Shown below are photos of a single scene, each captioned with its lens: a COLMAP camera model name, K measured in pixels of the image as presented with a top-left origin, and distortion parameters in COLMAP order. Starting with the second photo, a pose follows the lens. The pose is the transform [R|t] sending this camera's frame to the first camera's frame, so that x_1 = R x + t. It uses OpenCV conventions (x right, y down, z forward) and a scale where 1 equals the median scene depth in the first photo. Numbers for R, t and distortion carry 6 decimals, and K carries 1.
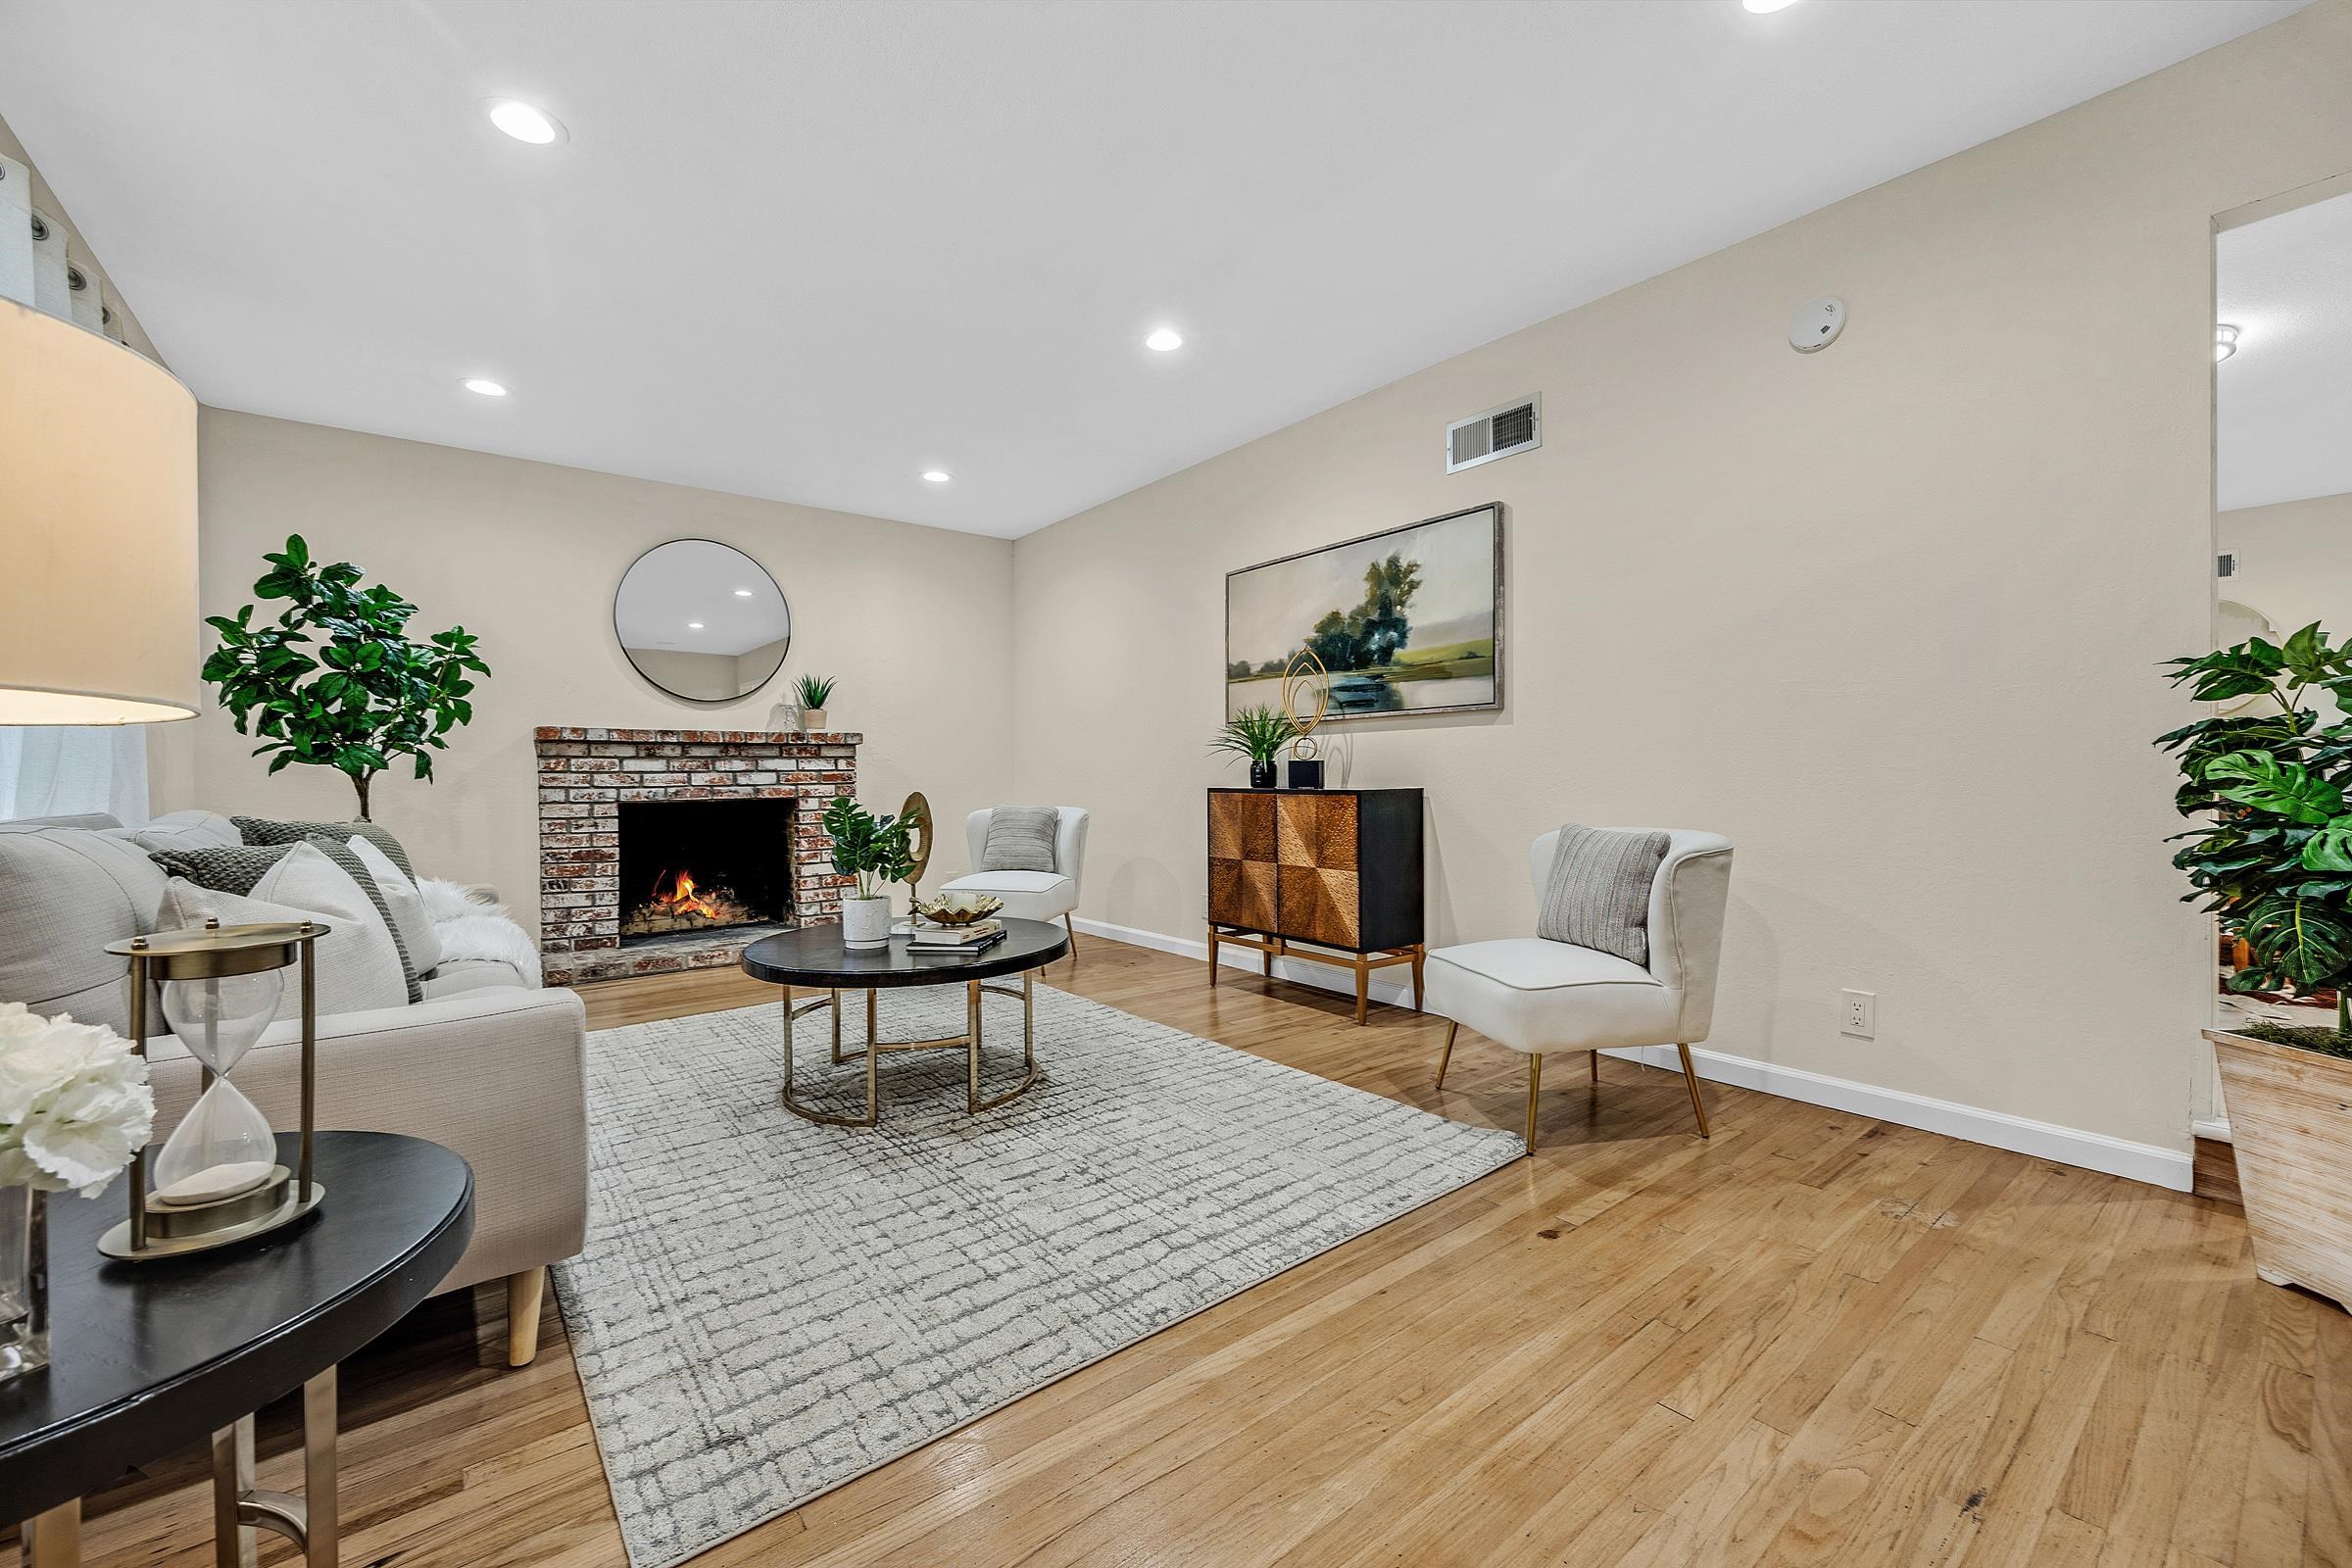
lens RADIAL K [[946.7, 0, 1177.2], [0, 946.7, 780.1], [0, 0, 1]] dist [0.000250, 0.000372]
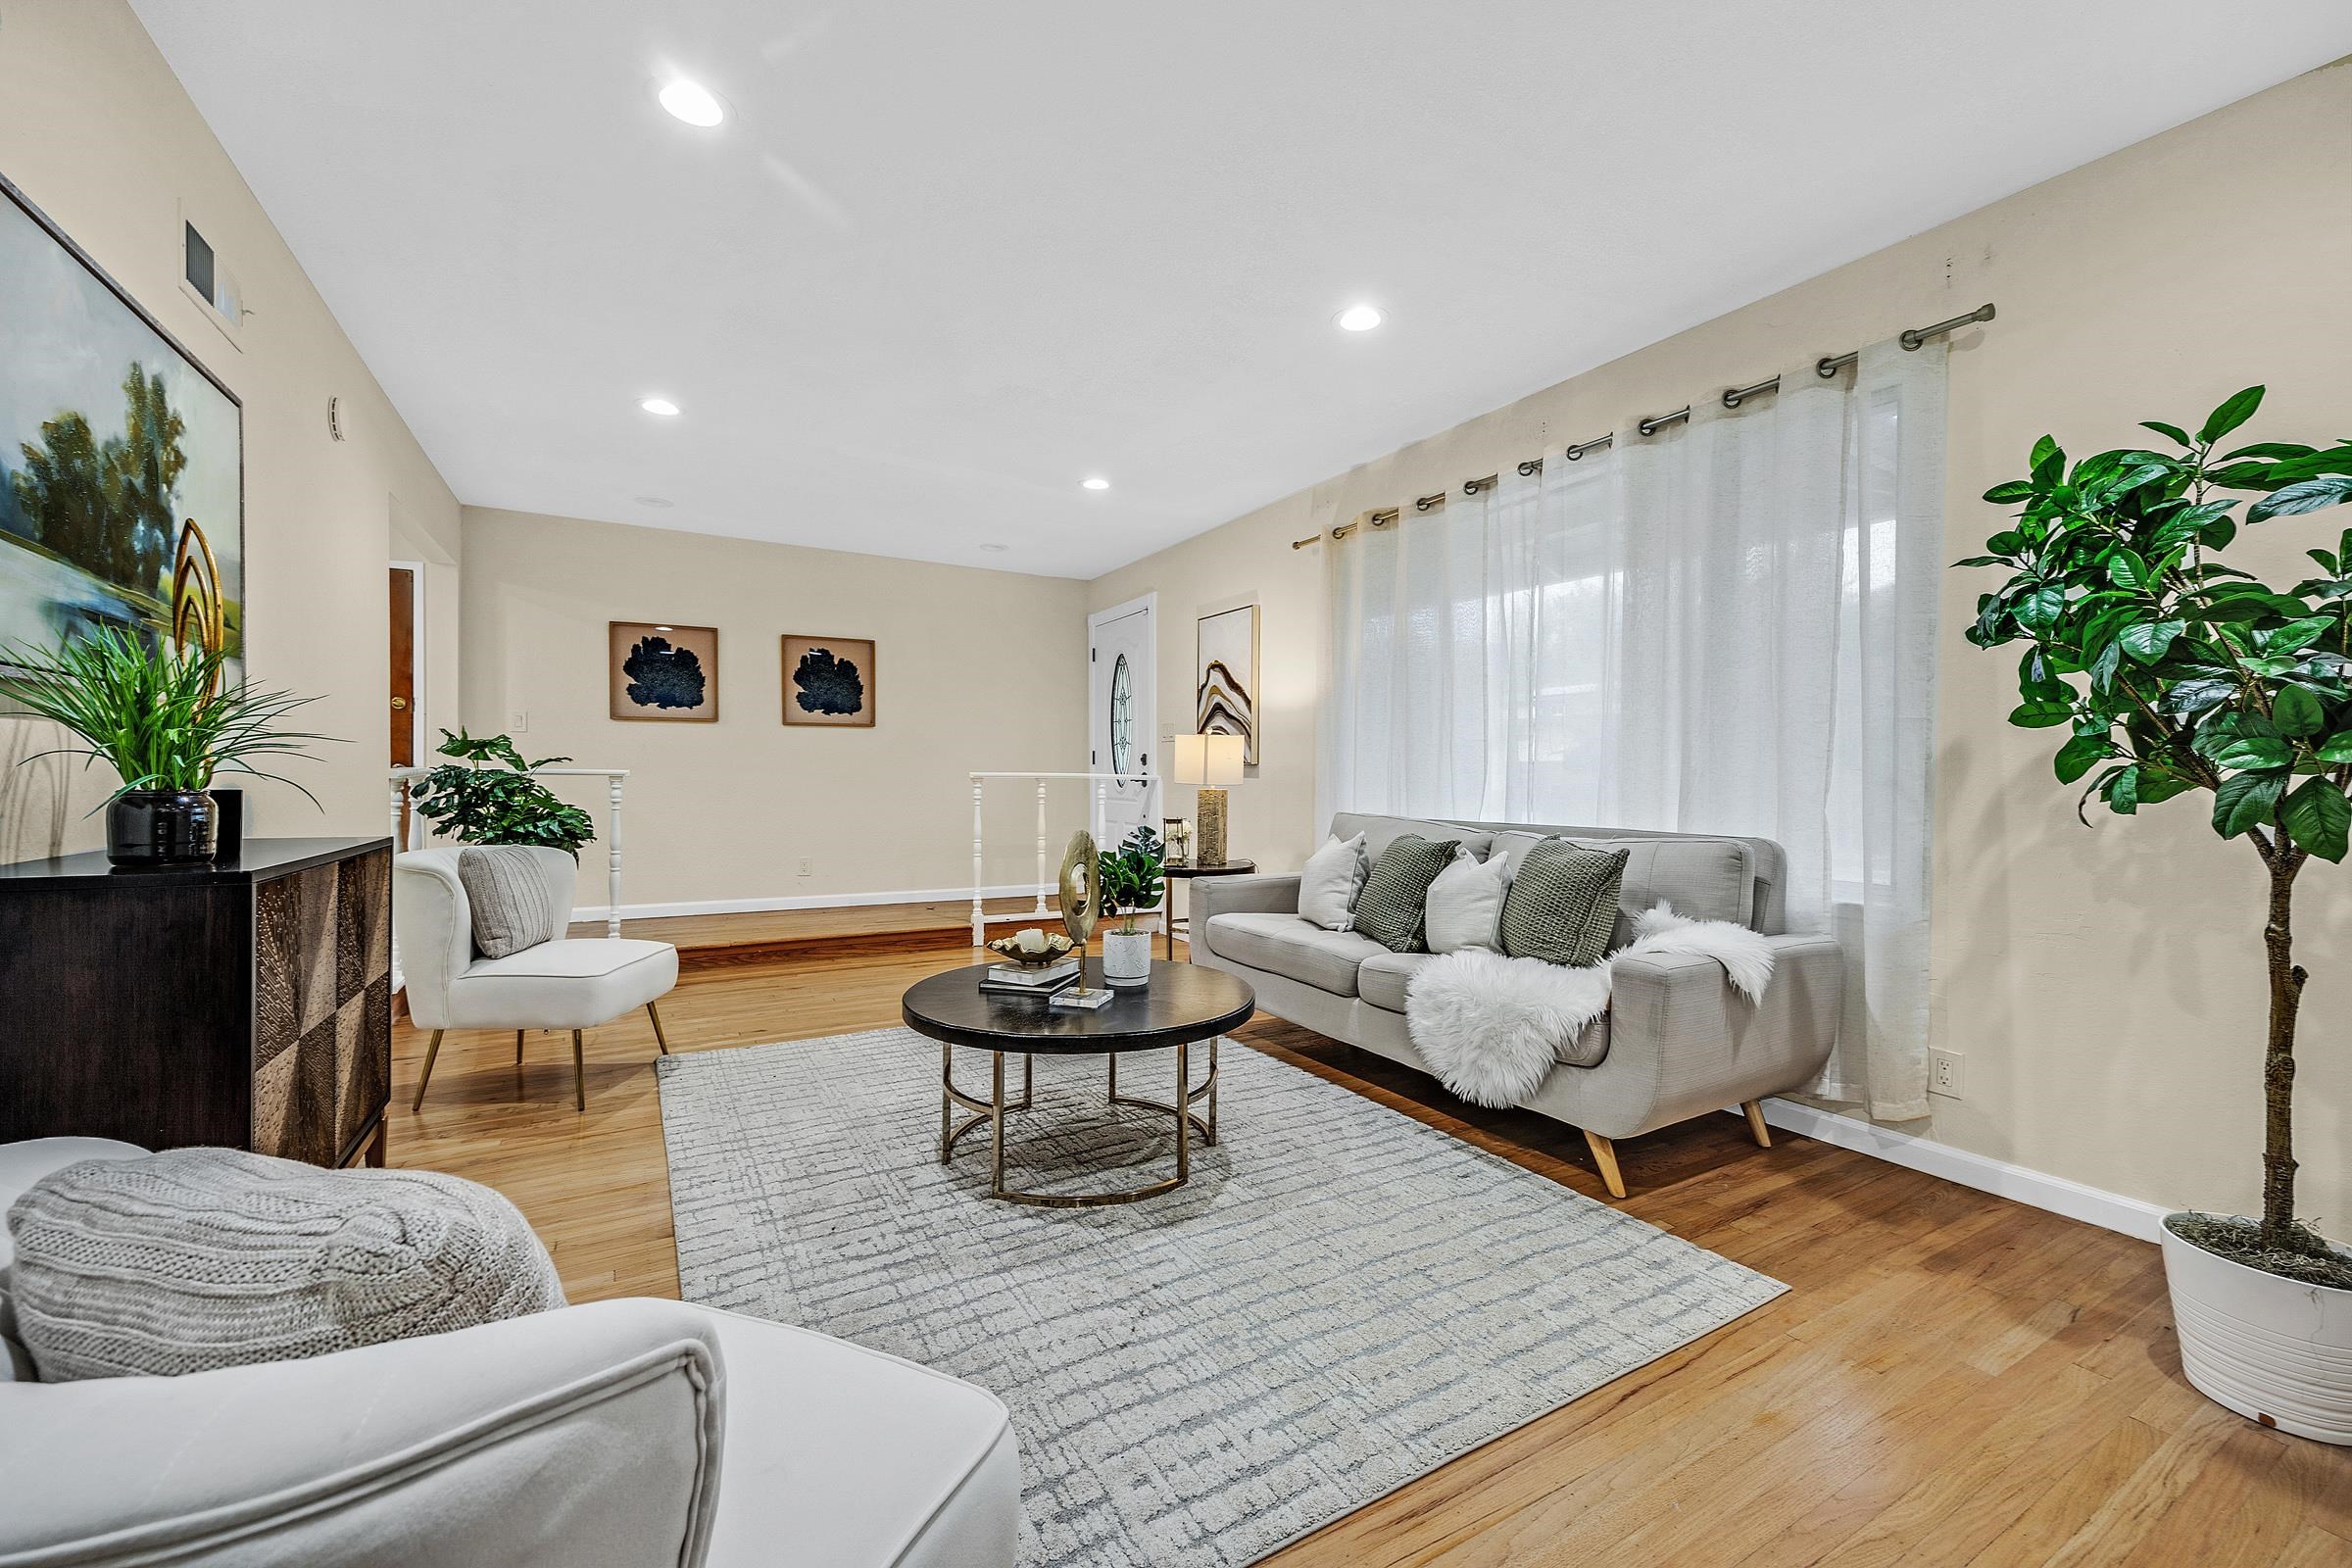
lens RADIAL K [[946.7, 0, 1175.1], [0, 946.7, 784.7], [0, 0, 1]] dist [0.000250, 0.000372]
pose [[-0.989284, 0.005425, 0.145903, -0.460799], [0.007181, 0.999908, 0.011512, -0.027175], [-0.145827, 0.012436, -0.989232, 1.751648]]
